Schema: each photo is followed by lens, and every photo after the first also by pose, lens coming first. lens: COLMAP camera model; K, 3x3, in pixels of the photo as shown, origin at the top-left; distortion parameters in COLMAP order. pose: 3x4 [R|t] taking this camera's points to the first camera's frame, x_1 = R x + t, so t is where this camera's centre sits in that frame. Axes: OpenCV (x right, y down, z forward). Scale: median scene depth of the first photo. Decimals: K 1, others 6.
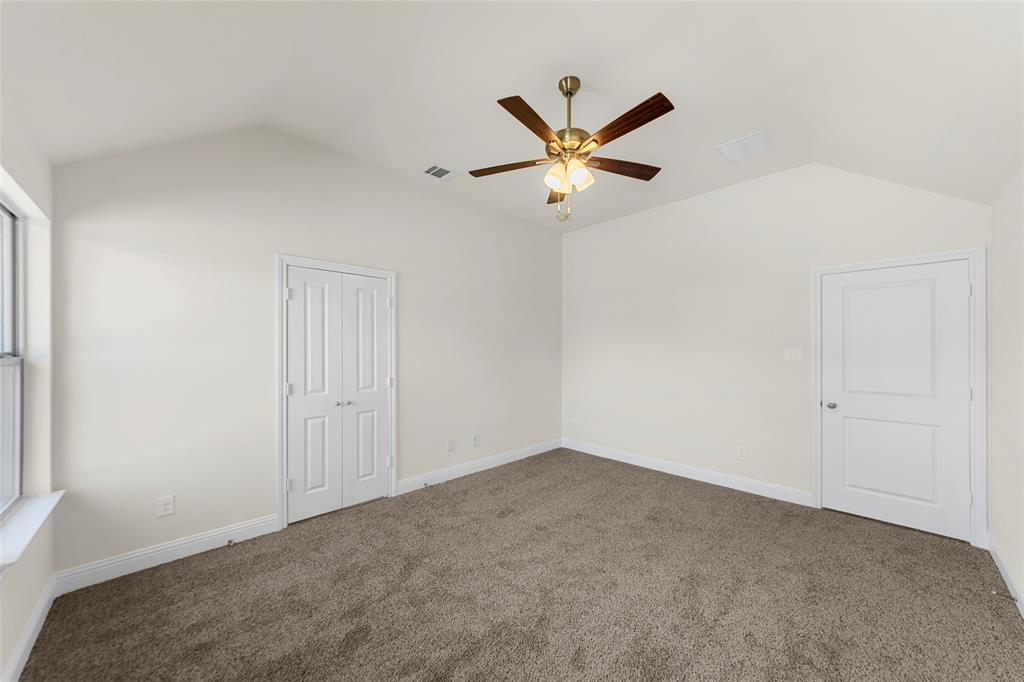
lens RADIAL K [[370.1, 0, 507.4], [0, 370.1, 351.6], [0, 0, 1]] dist [-0.001386, -0.000085]
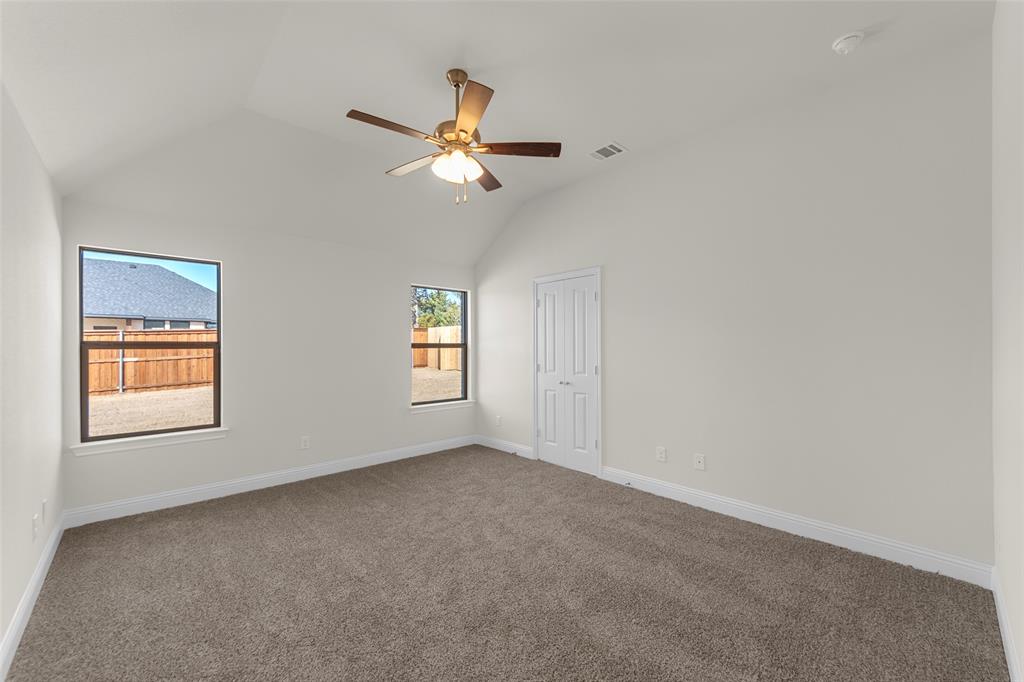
lens RADIAL K [[399.9, 0, 509.6], [0, 399.9, 340.8], [0, 0, 1]] dist [0.001180, 0.000004]
pose [[-0.024641, -0.008826, -0.999657, 0.936116], [0.006511, 0.999938, -0.008989, 0.006539], [0.999675, -0.006730, -0.024582, 0.852530]]
